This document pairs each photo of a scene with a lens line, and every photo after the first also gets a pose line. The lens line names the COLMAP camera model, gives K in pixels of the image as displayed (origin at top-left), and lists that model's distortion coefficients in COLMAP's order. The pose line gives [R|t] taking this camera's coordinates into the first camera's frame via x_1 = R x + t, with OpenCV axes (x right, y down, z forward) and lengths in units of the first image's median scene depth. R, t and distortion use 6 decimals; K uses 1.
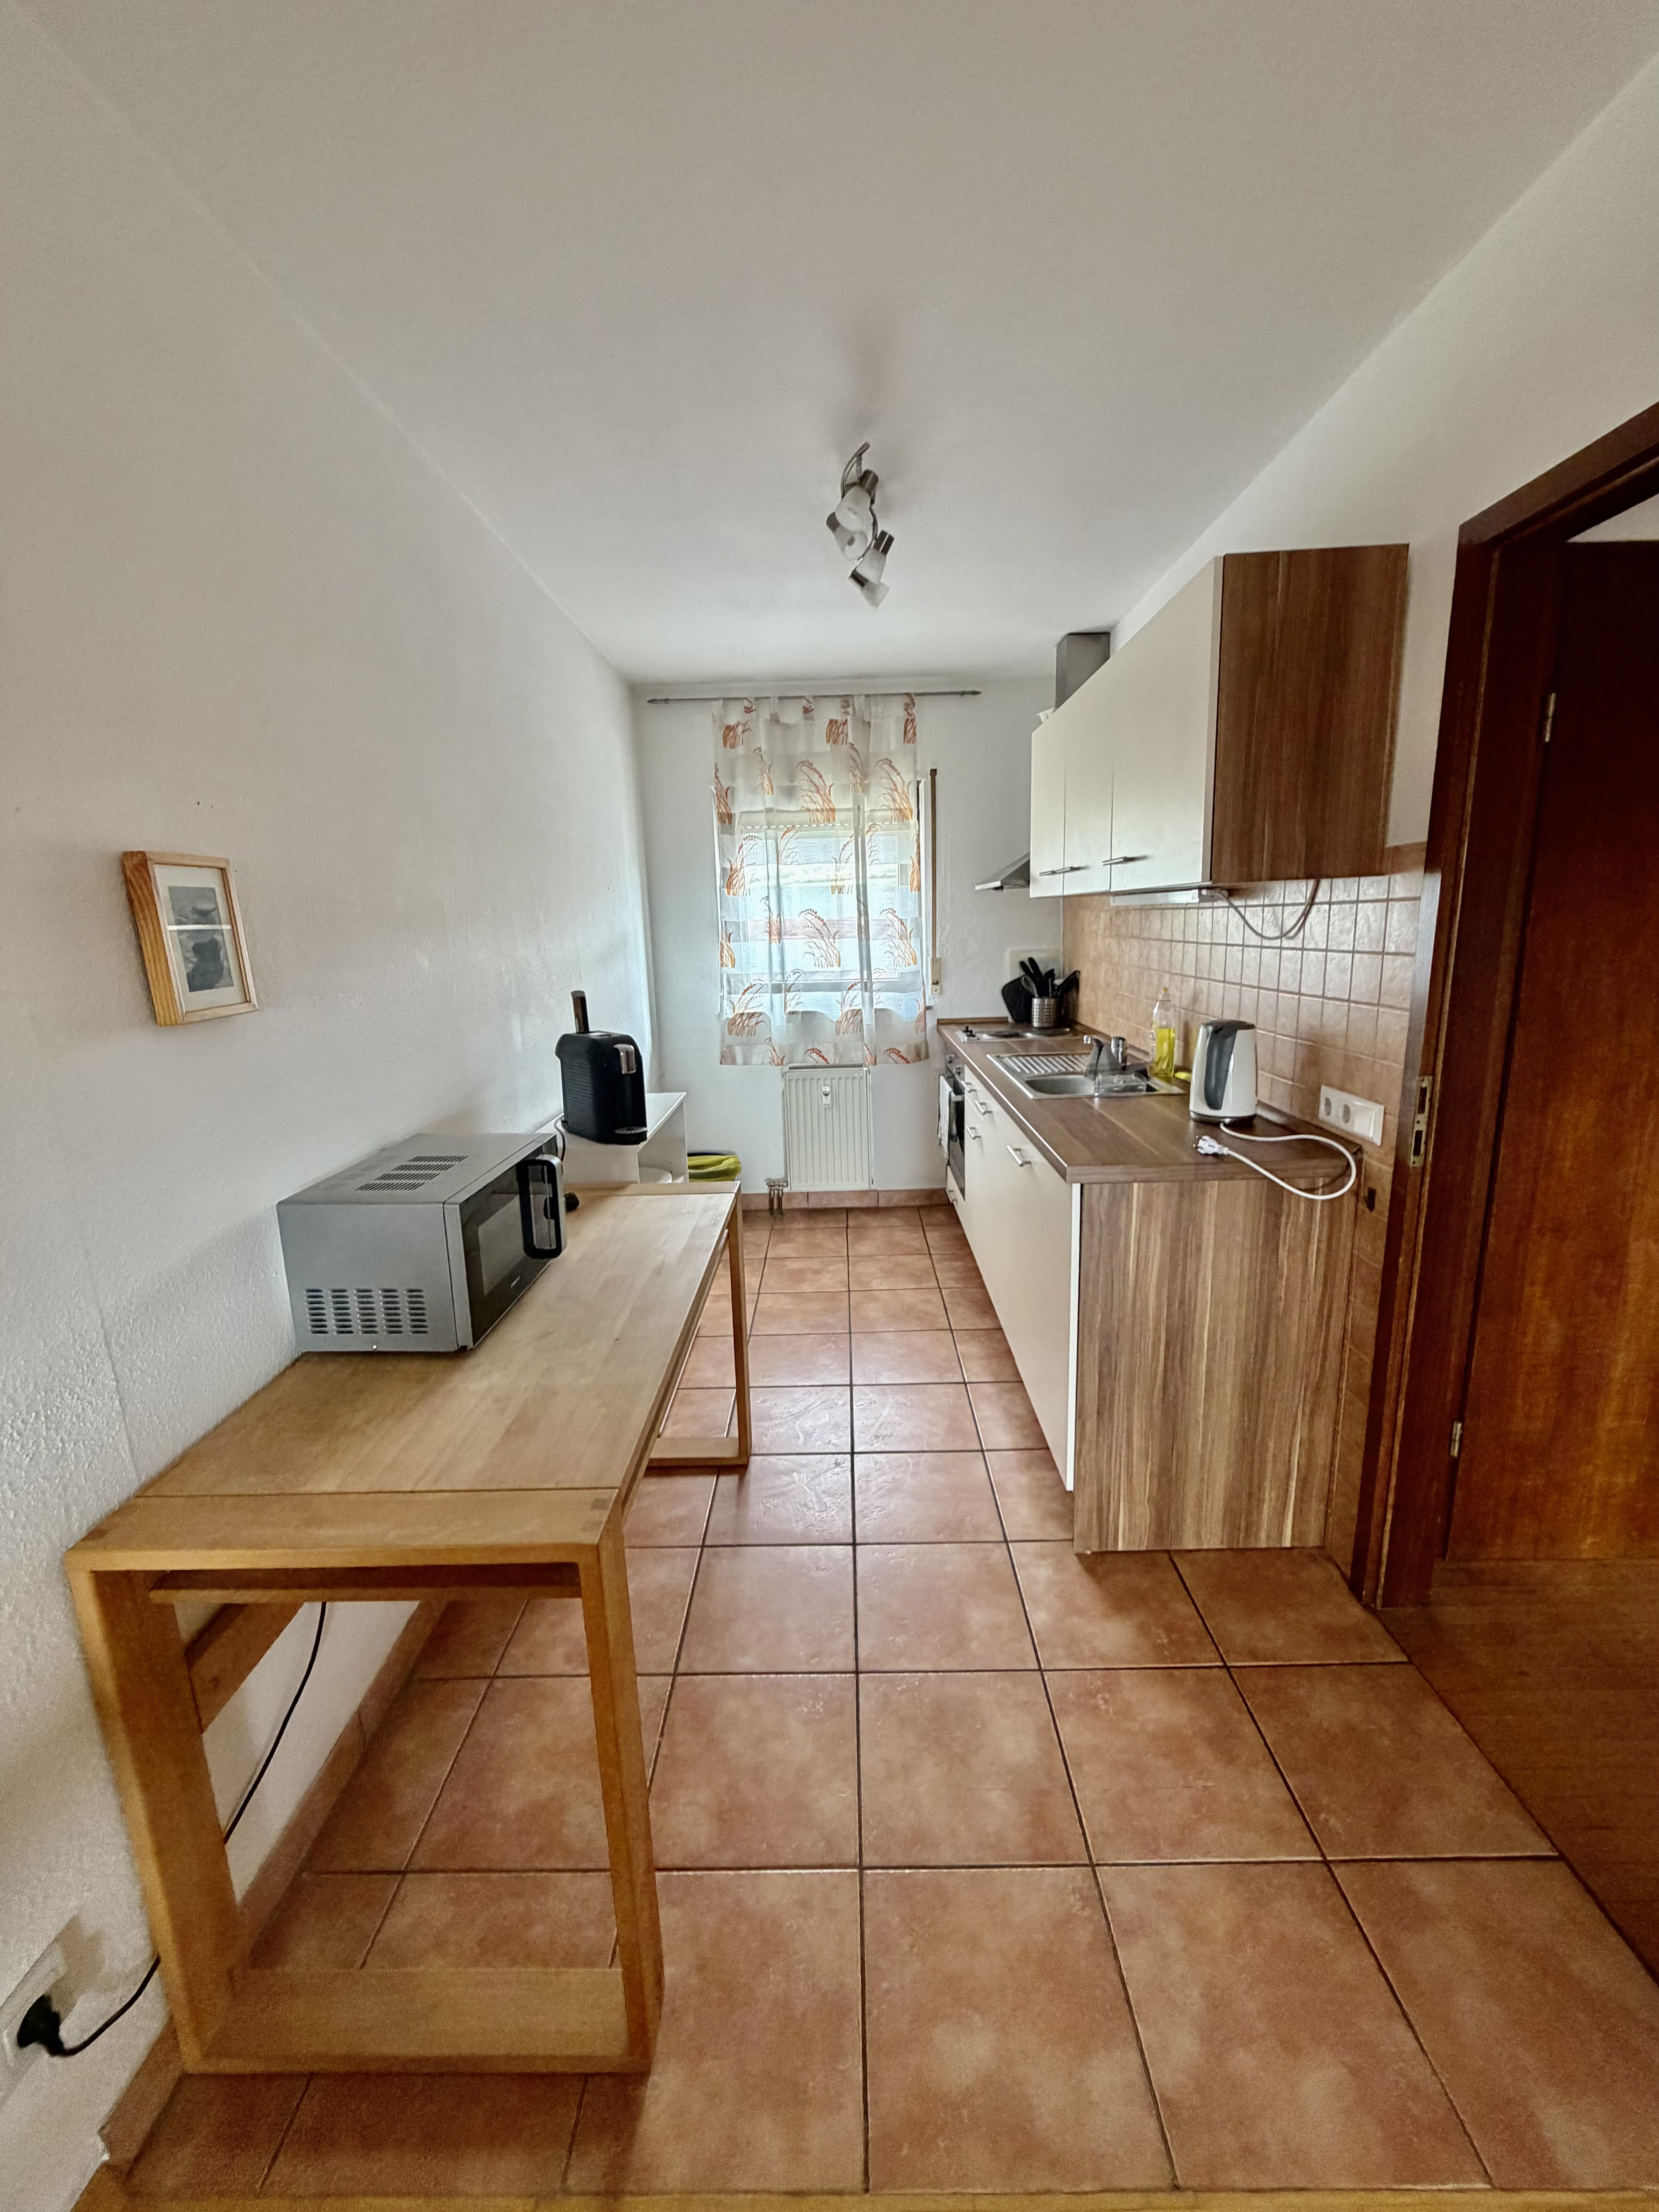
lens RADIAL K [[887.5, 0, 823.9], [0, 887.5, 1108.9], [0, 0, 1]] dist [-0.000986, -0.000047]
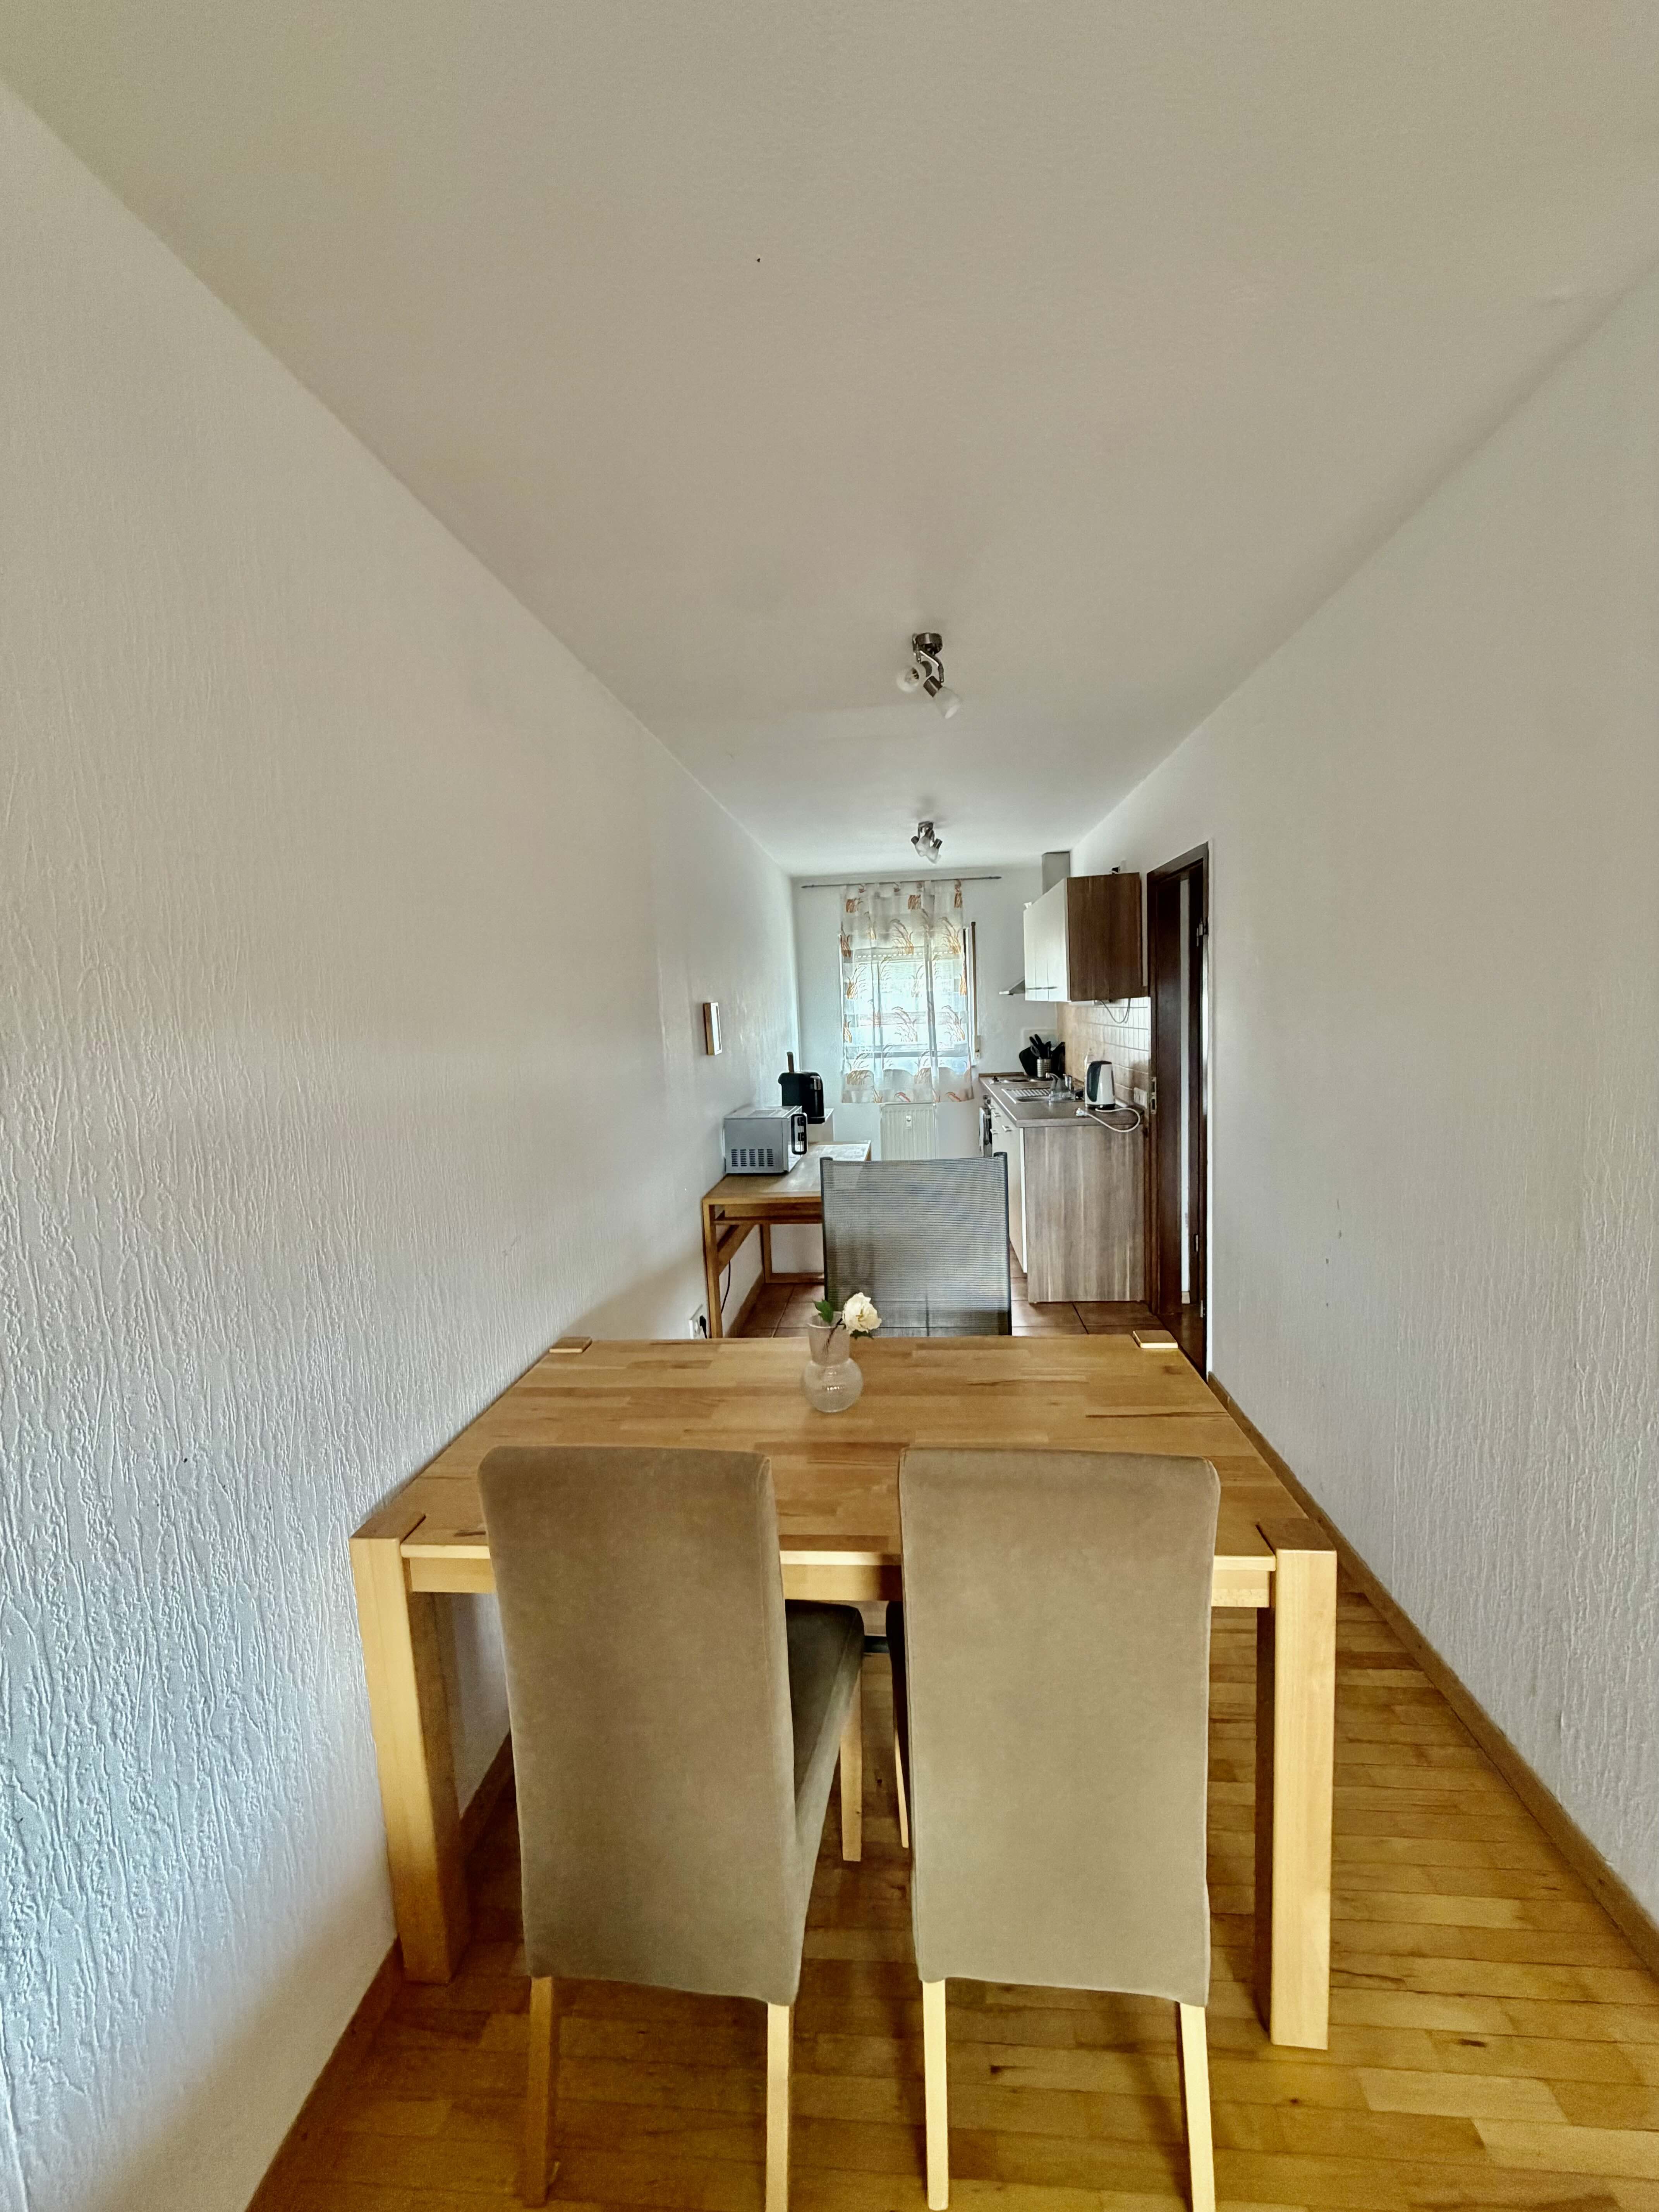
lens RADIAL K [[887.5, 0, 830.8], [0, 887.5, 1104.8], [0, 0, 1]] dist [-0.000986, -0.000047]
pose [[0.997117, -0.003967, -0.075777, -0.017014], [-0.003442, 0.995240, -0.097398, 0.116820], [0.075802, 0.097378, 0.992357, -0.627574]]
